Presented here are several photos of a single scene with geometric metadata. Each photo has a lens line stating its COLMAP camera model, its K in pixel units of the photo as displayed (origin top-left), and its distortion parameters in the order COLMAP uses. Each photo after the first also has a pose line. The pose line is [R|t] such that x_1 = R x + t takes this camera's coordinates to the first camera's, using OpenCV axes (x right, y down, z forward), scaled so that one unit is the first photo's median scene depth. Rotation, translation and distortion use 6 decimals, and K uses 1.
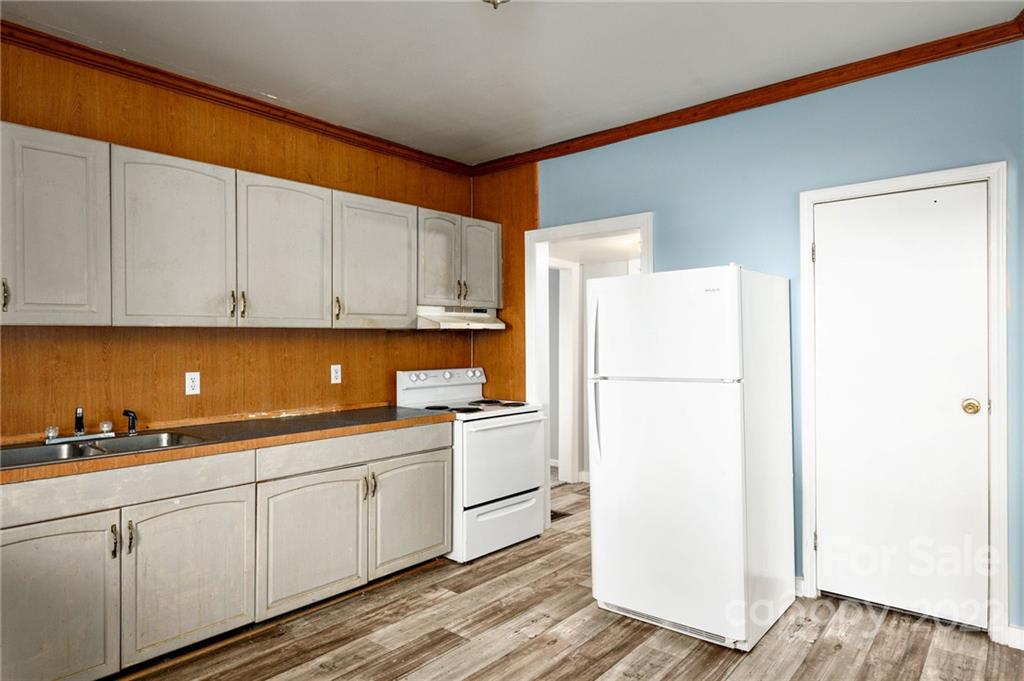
lens RADIAL K [[659.2, 0, 511.8], [0, 659.2, 330.3], [0, 0, 1]] dist [-0.005166, -0.004255]
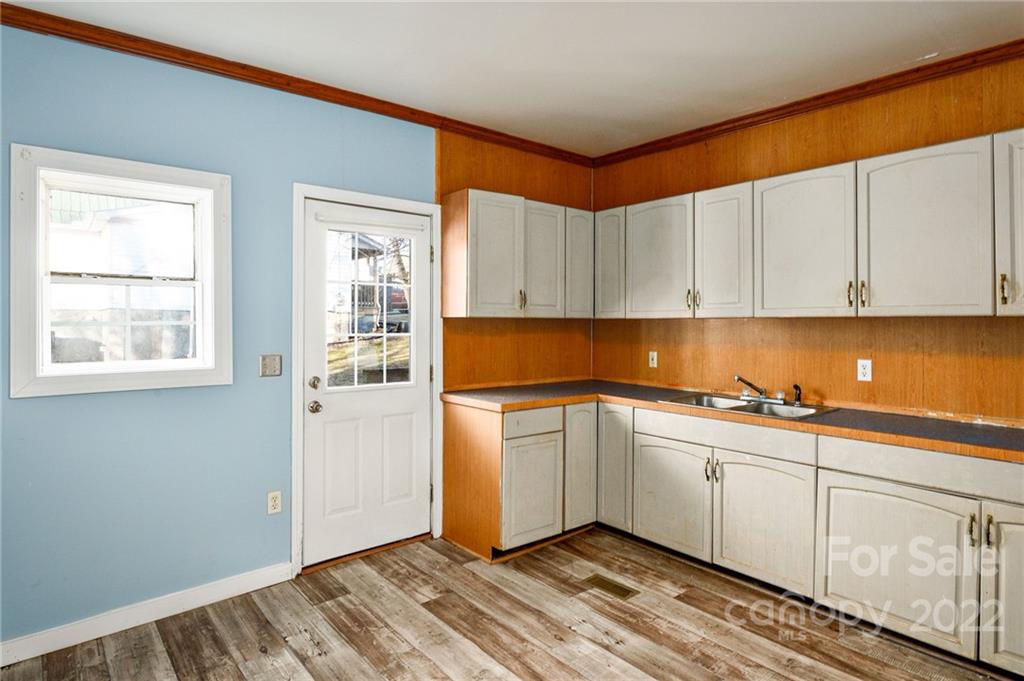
lens RADIAL K [[557.7, 0, 510.6], [0, 557.7, 324.1], [0, 0, 1]] dist [-0.010847, 0.000526]
pose [[-0.200261, -0.001293, -0.979742, 0.527453], [0.002445, 0.999995, -0.001820, 0.007199], [0.979740, -0.002760, -0.200257, 0.658716]]
